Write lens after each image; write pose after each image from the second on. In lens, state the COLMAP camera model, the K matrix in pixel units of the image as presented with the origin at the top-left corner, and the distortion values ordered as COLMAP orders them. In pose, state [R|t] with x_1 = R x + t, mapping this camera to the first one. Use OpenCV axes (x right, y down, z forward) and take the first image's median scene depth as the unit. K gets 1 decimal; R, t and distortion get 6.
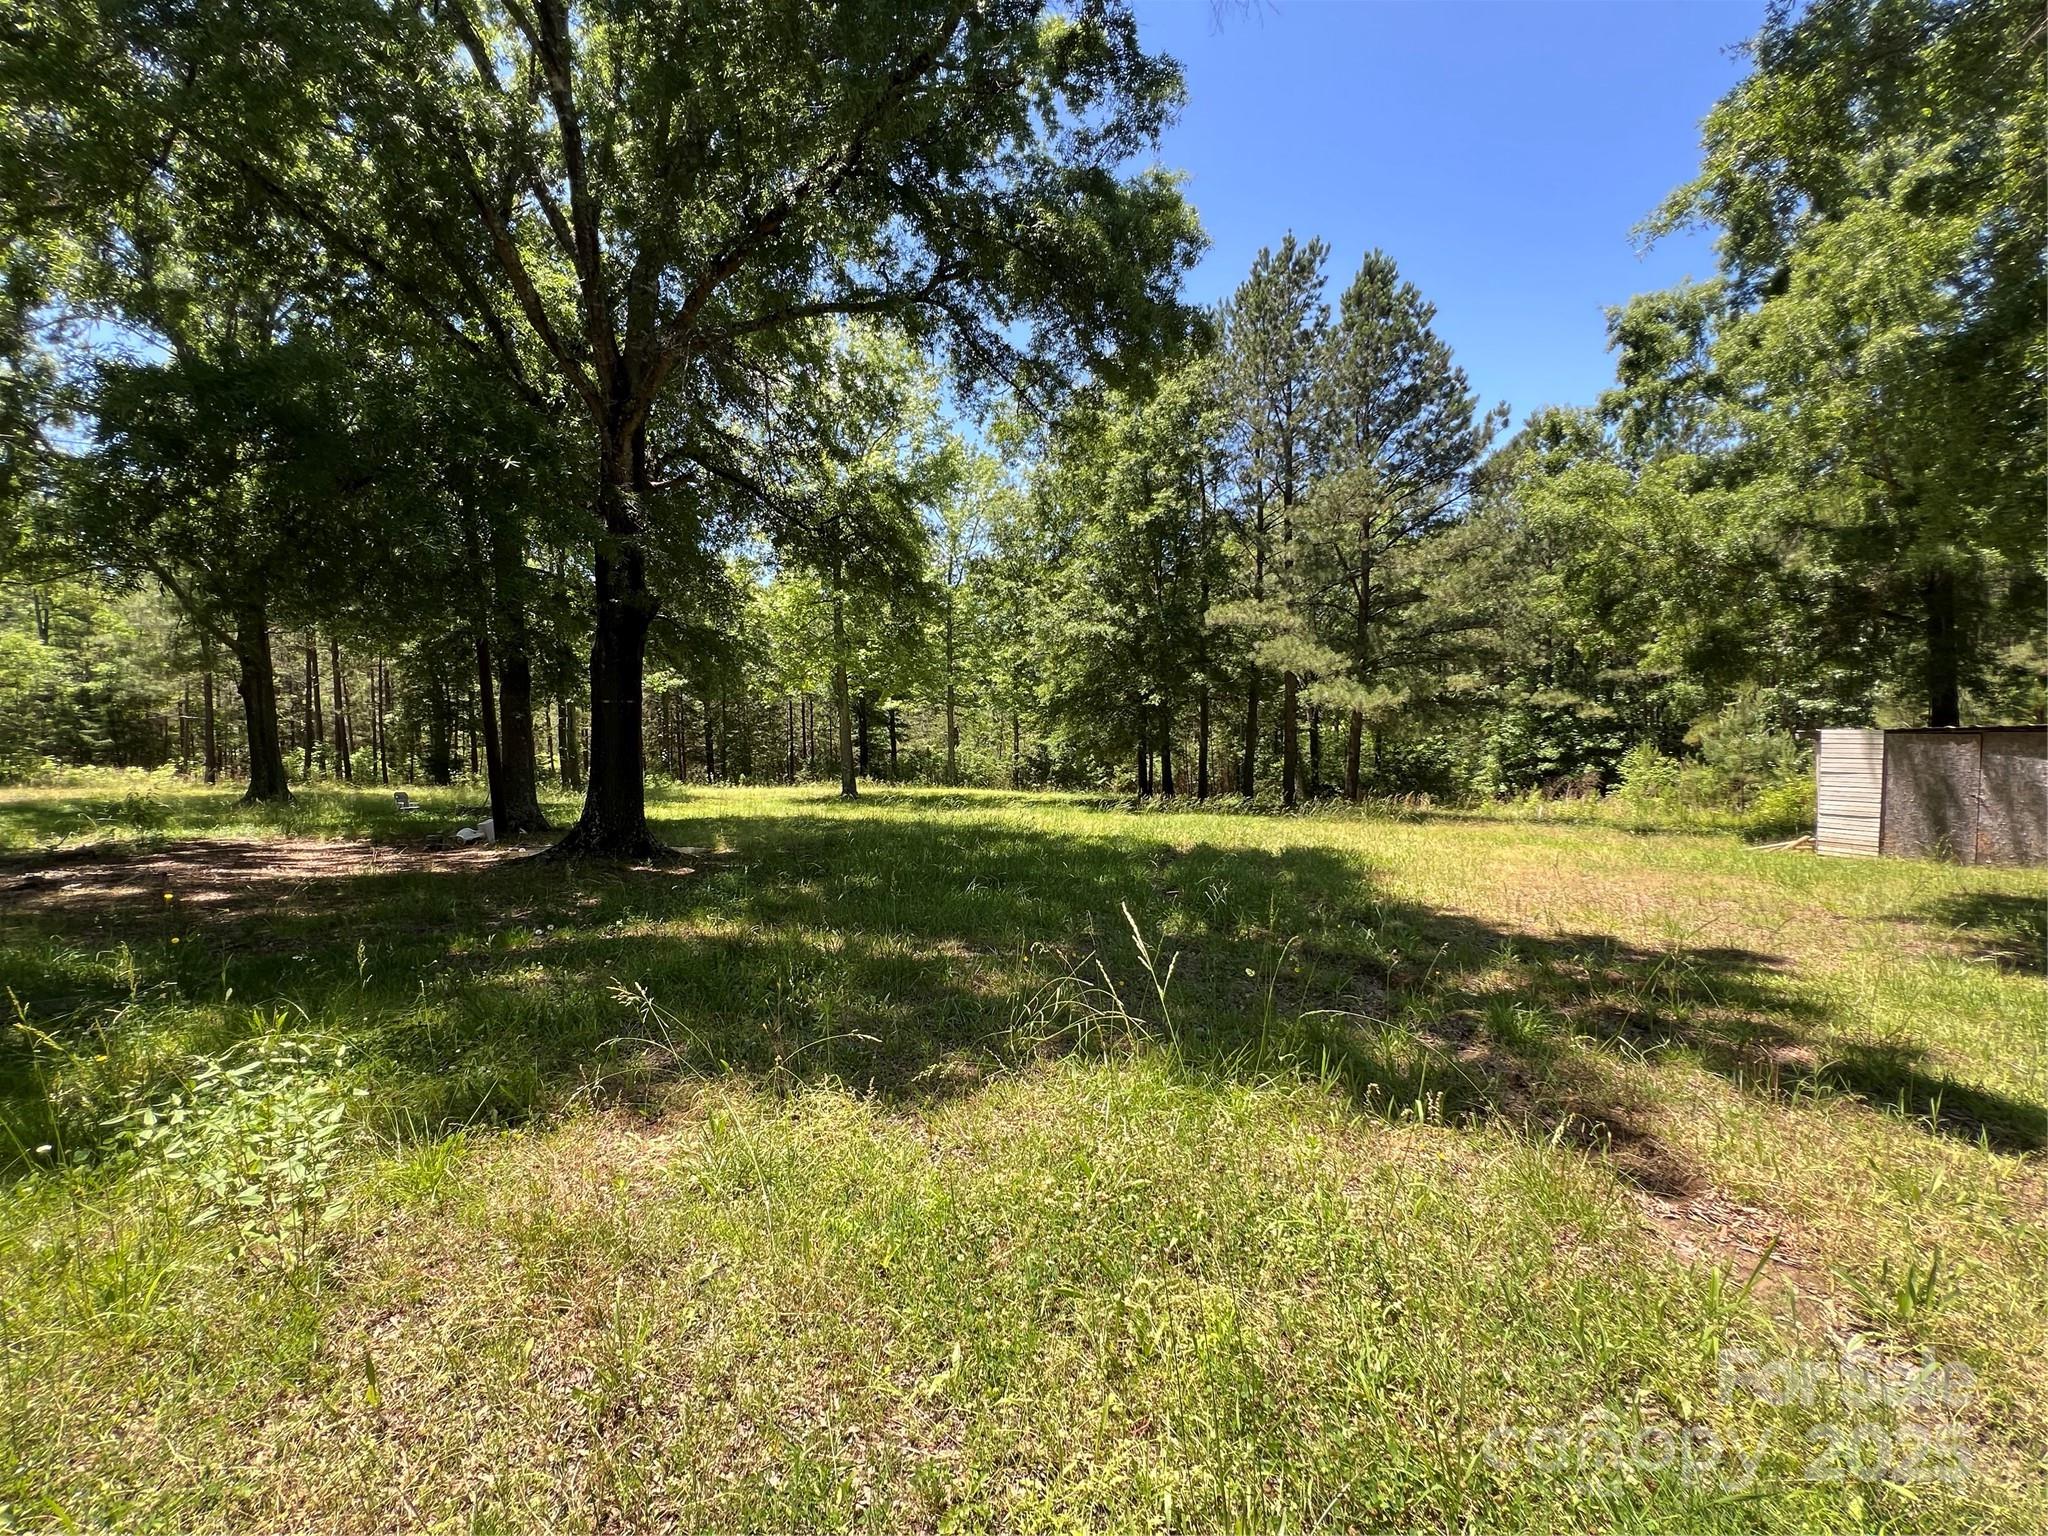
lens RADIAL K [[821.8, 0, 1018.2], [0, 821.8, 763.3], [0, 0, 1]] dist [-0.000343, -0.000218]
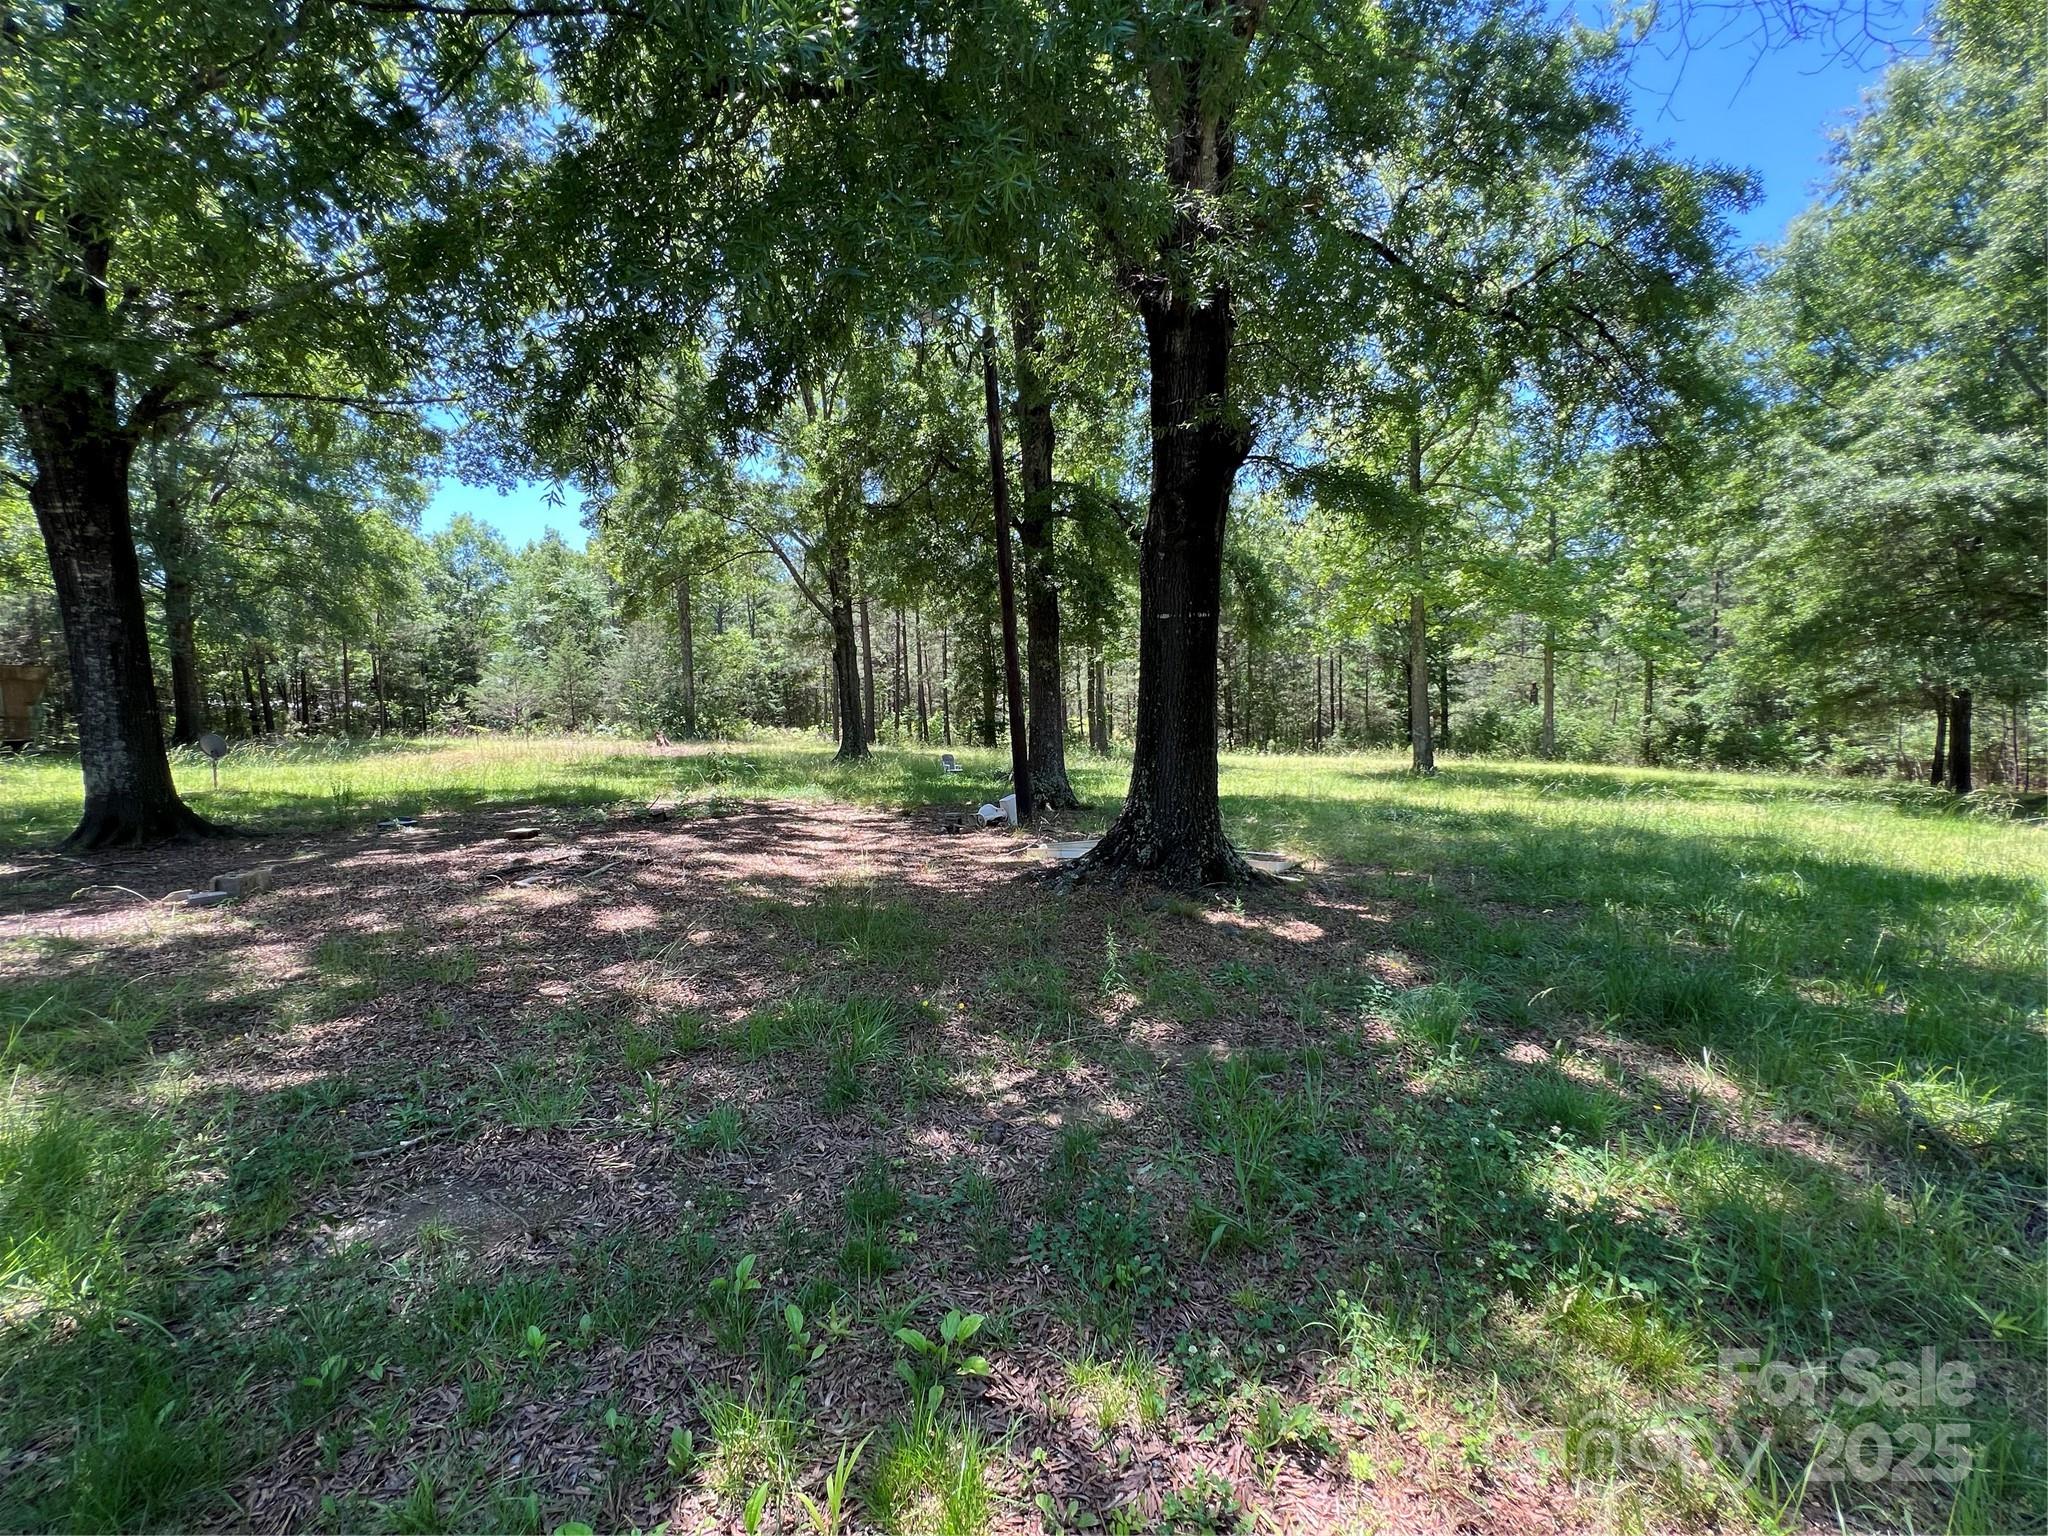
lens RADIAL K [[823.1, 0, 1023.1], [0, 823.1, 767.2], [0, 0, 1]] dist [-0.001251, 0.000422]
pose [[0.832613, 0.032173, -0.552921, -0.078023], [-0.006149, 0.998787, 0.048857, 0.001016], [0.553822, -0.037279, 0.831800, 0.137905]]
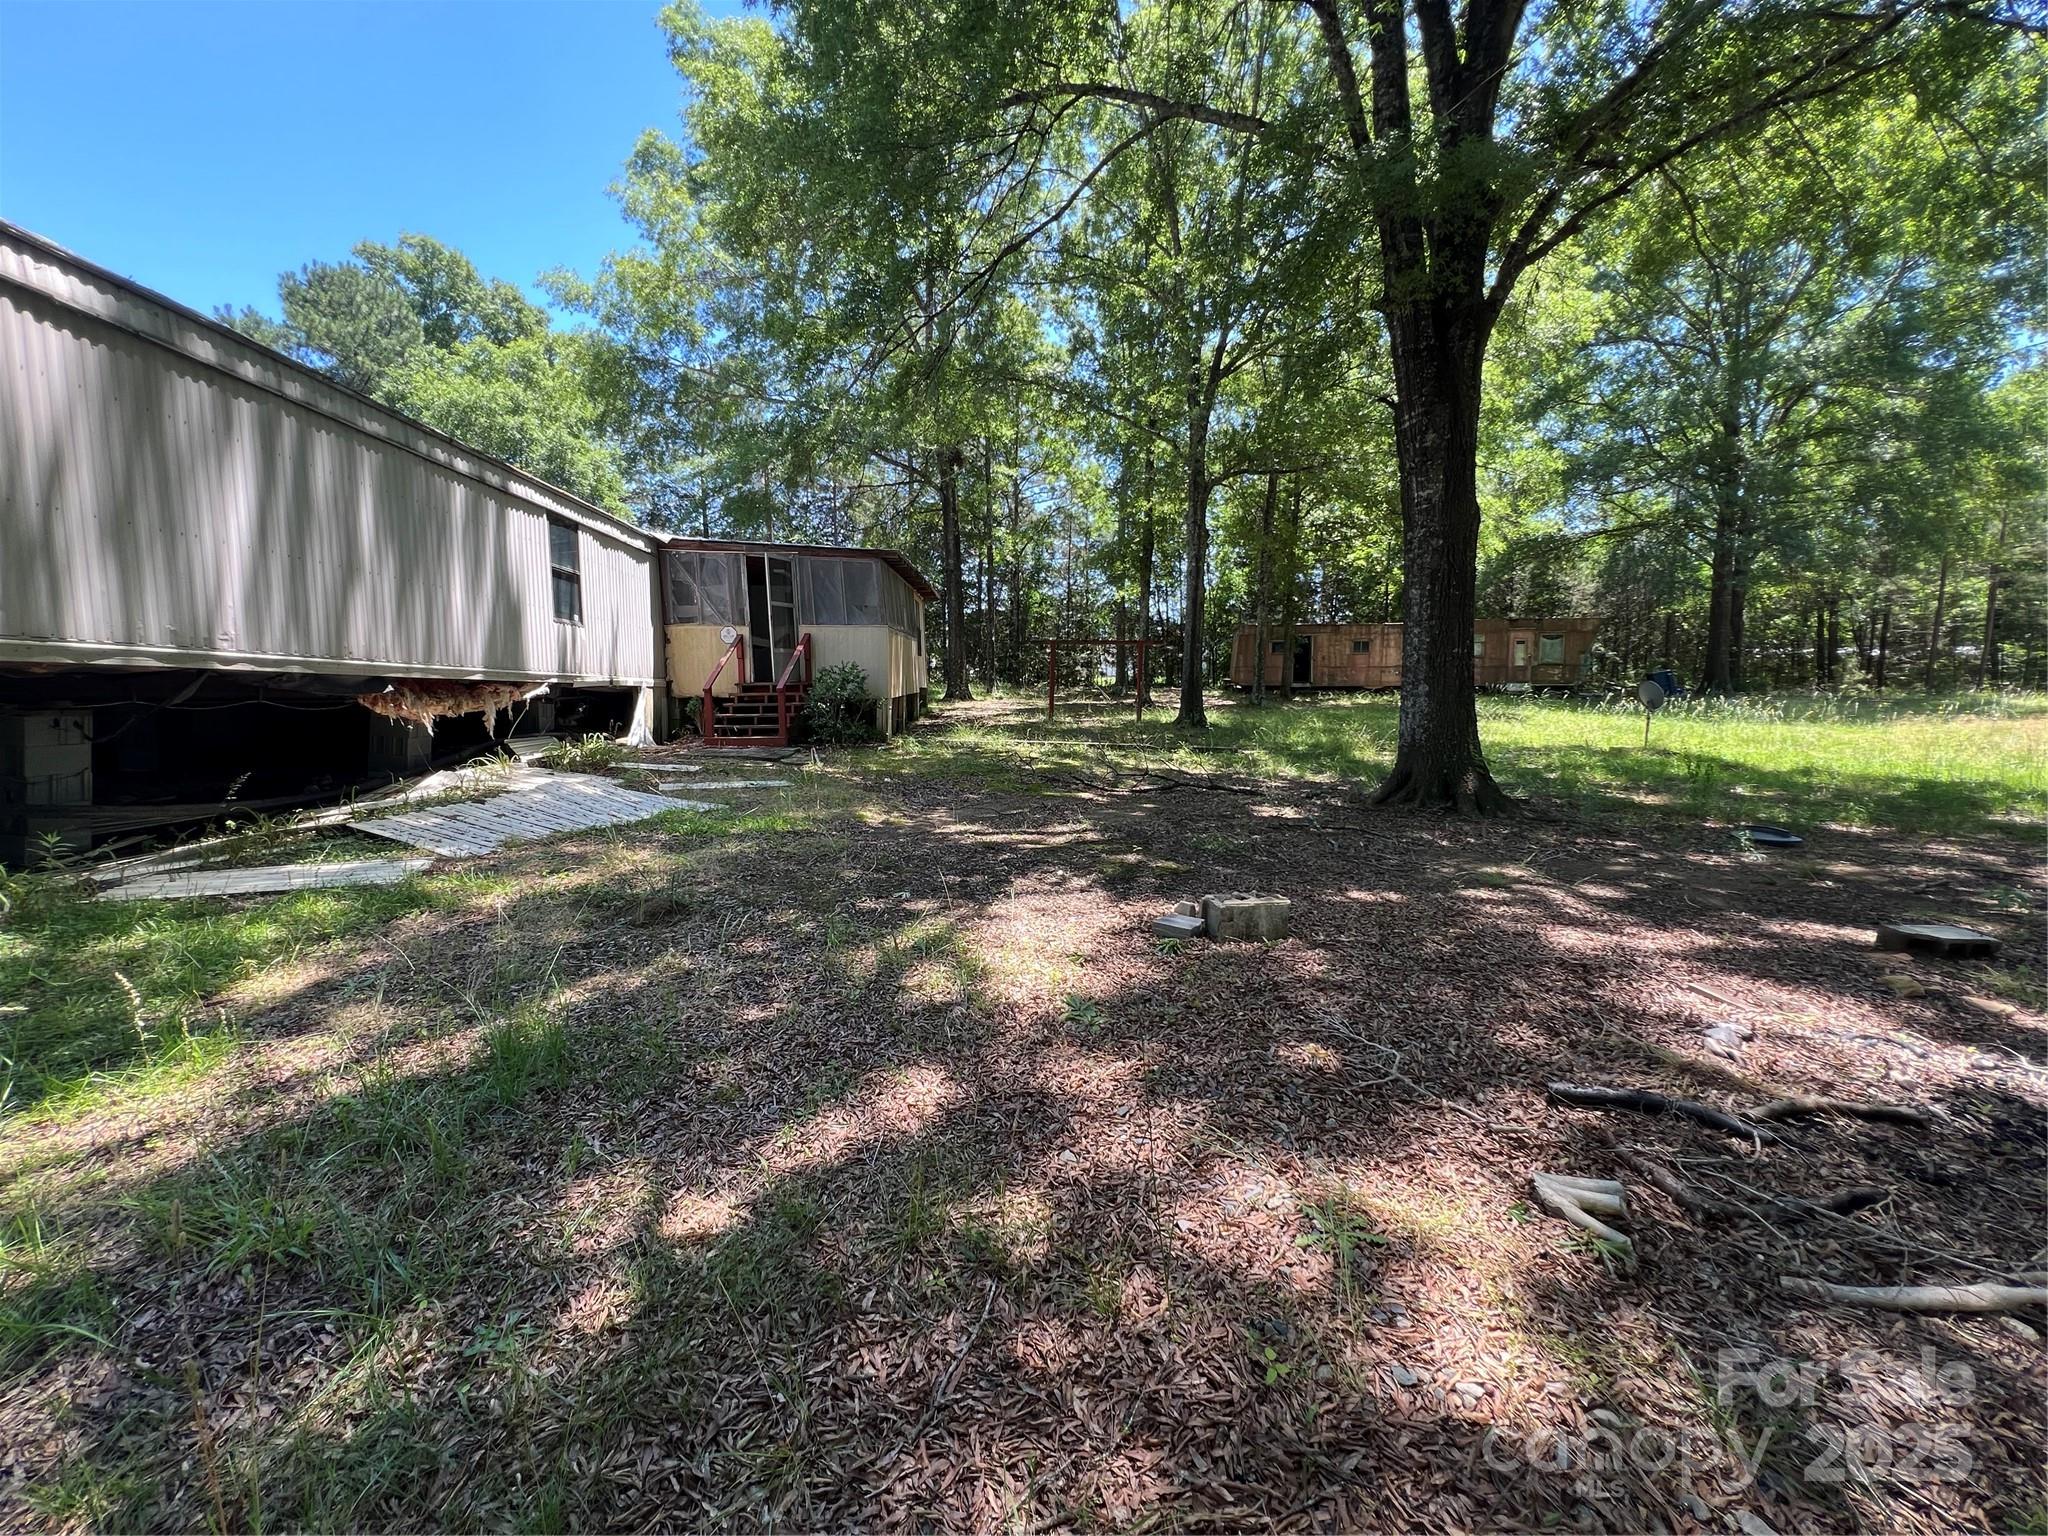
lens RADIAL K [[823.1, 0, 1023.1], [0, 823.1, 767.2], [0, 0, 1]] dist [-0.001251, 0.000422]
pose [[-0.537466, 0.099961, -0.837340, -0.200785], [-0.014023, 0.991753, 0.127395, 0.002461], [0.843169, 0.080212, -0.531632, 0.220092]]
